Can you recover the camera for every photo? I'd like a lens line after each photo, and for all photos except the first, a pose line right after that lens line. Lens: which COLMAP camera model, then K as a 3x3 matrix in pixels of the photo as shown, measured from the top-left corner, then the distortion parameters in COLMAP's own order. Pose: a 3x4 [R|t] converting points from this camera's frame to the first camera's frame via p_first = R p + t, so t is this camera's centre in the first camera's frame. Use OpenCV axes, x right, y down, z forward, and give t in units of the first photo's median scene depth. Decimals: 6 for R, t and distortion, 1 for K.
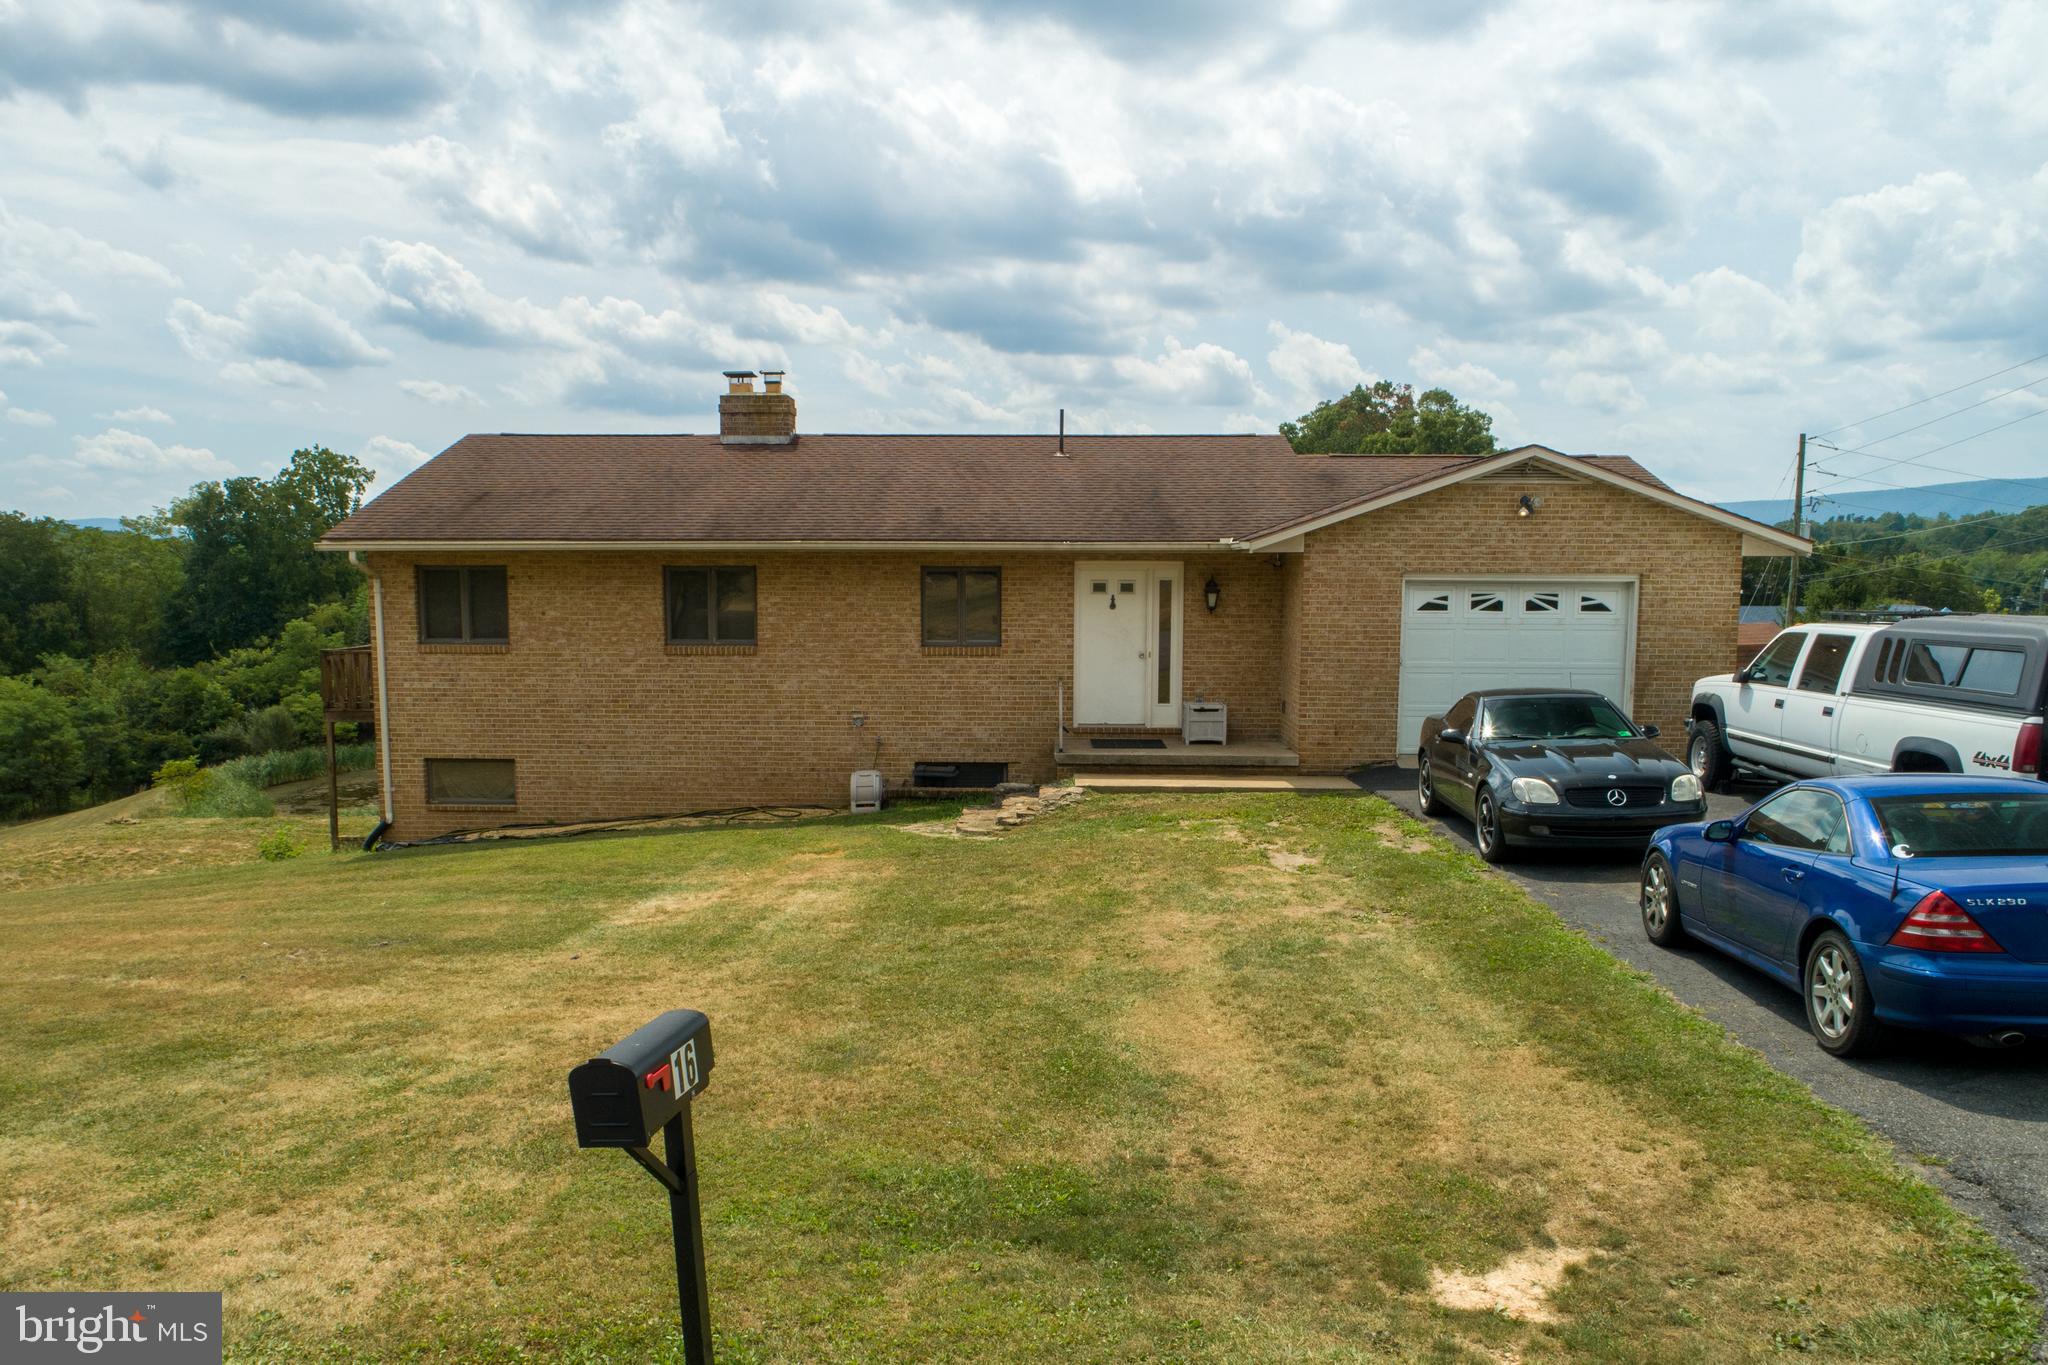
lens RADIAL K [[1537.2, 0, 1022.5], [0, 1537.2, 767.5], [0, 0, 1]] dist [-0.025665, 0.003441]
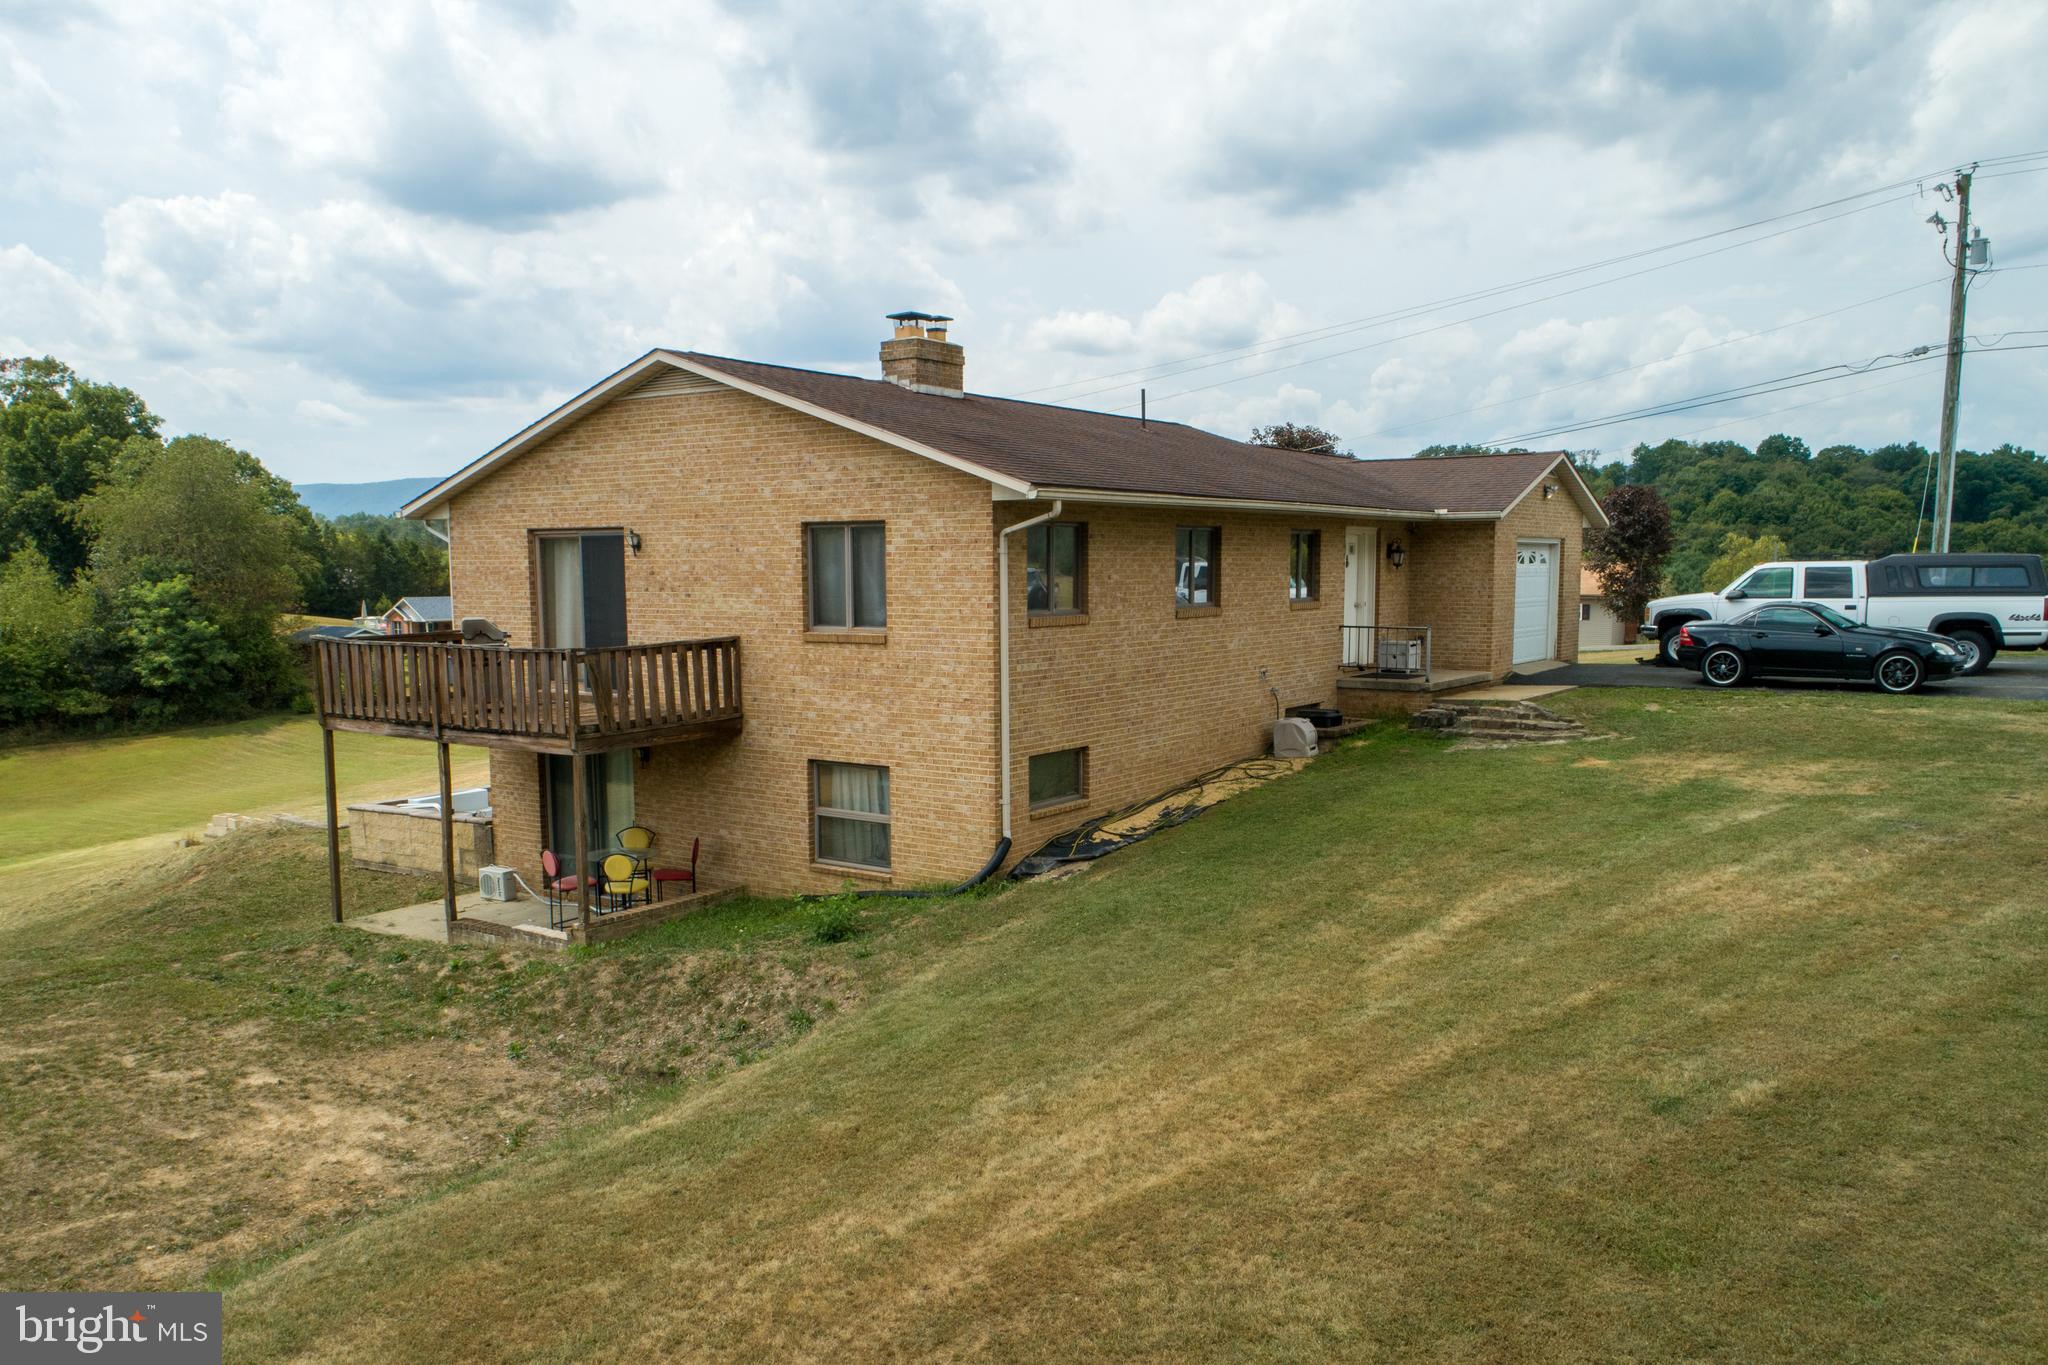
lens RADIAL K [[1537.2, 0, 1022.5], [0, 1537.2, 767.5], [0, 0, 1]] dist [-0.025665, 0.003441]
pose [[0.551276, -0.116434, 0.826158, -1.081092], [0.115628, 0.991321, 0.062555, -0.052552], [-0.826271, 0.061042, 0.559955, 0.548129]]
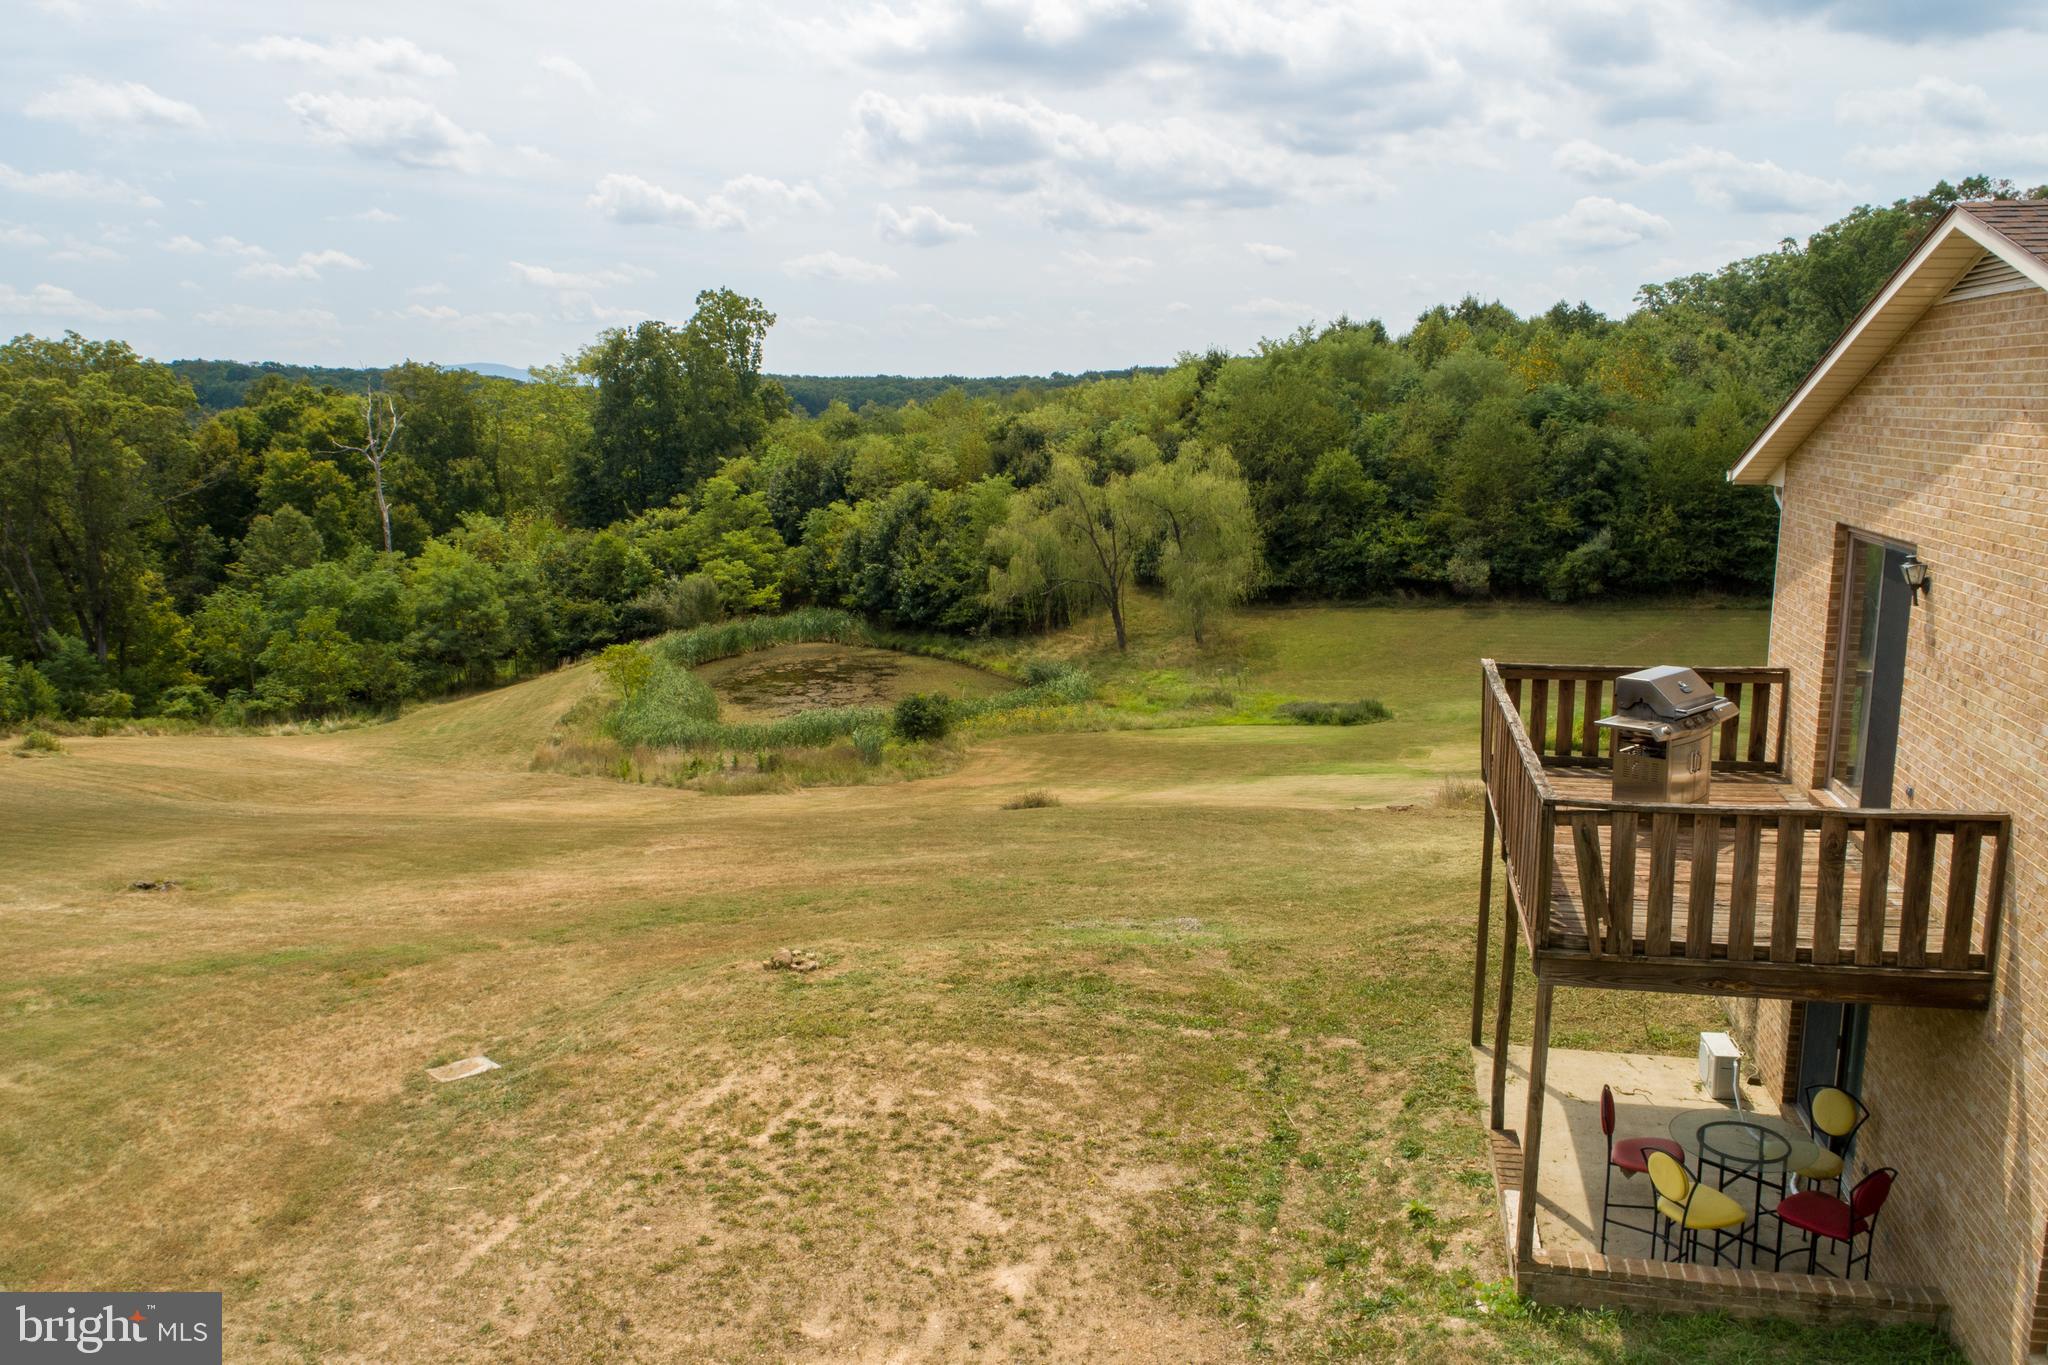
lens RADIAL K [[1539.6, 0, 1021.3], [0, 1539.6, 694.4], [0, 0, 1]] dist [-0.025635, 0.005512]
pose [[0.978950, 0.027969, -0.202177, -0.604998], [-0.016190, 0.998086, 0.059681, -0.145214], [0.203459, -0.055151, 0.977529, 0.721021]]
